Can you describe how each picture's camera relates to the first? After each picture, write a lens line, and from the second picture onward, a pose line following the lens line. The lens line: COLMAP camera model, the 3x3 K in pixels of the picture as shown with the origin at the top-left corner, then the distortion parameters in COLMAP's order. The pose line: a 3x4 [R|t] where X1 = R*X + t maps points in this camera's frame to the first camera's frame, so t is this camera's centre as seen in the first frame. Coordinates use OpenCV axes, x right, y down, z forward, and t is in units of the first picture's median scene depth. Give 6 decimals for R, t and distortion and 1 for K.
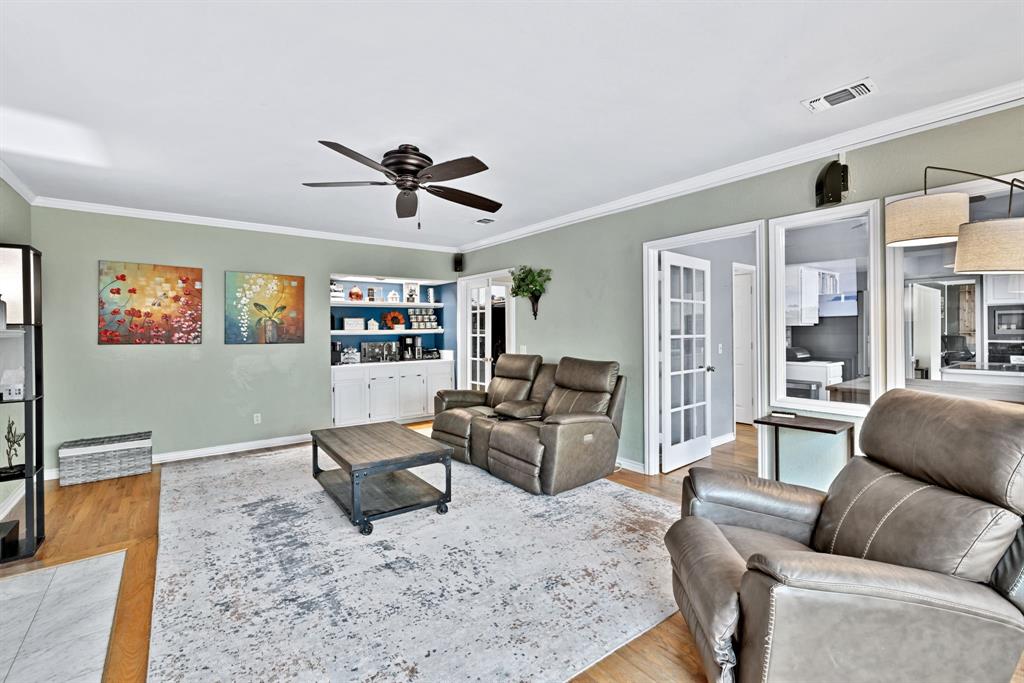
lens RADIAL K [[450.0, 0, 512.2], [0, 450.0, 332.3], [0, 0, 1]] dist [0.002013, 0.000992]
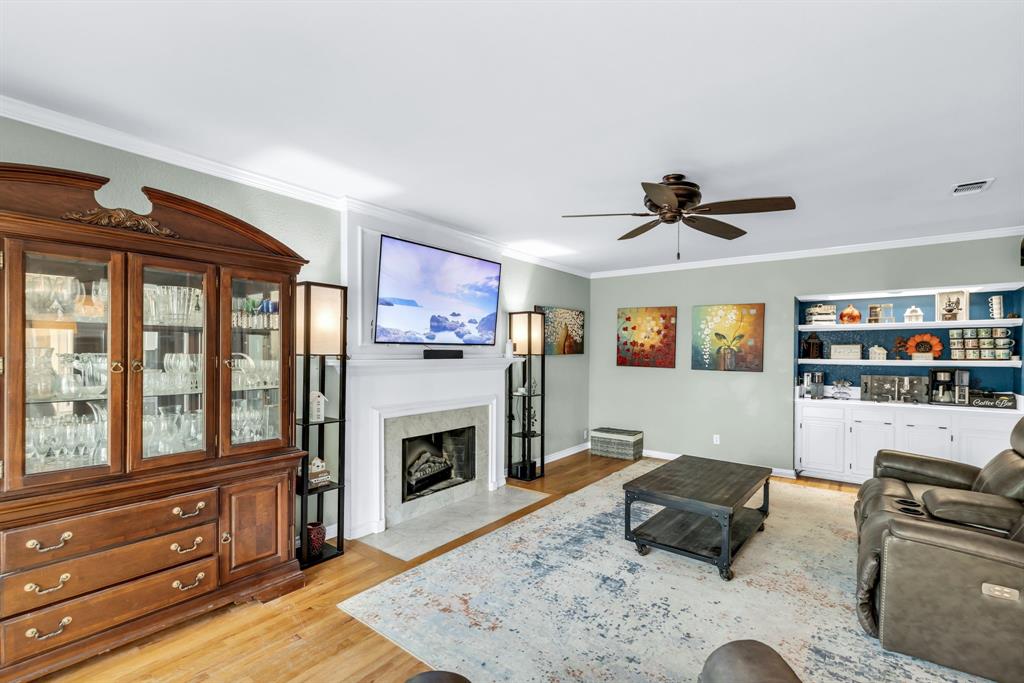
lens RADIAL K [[450.0, 0, 506.9], [0, 450.0, 352.0], [0, 0, 1]] dist [0.002013, 0.000992]
pose [[0.264046, 0.011255, -0.964444, 0.348134], [-0.012607, 0.999887, 0.008217, -0.021388], [0.964428, 0.009989, 0.264158, 0.226535]]
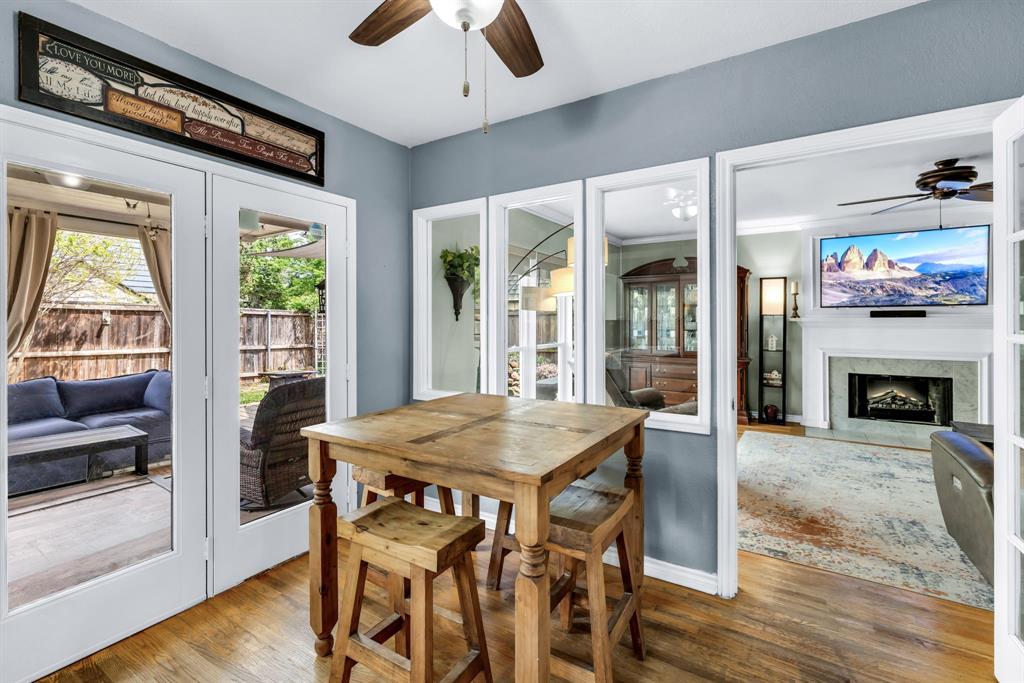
lens RADIAL K [[450.0, 0, 504.7], [0, 450.0, 320.7], [0, 0, 1]] dist [0.002013, 0.000992]
pose [[-0.944978, 0.013246, -0.326867, 0.691975], [0.011235, 0.999905, 0.008038, -0.012175], [0.326942, 0.003923, -0.945036, 0.965613]]
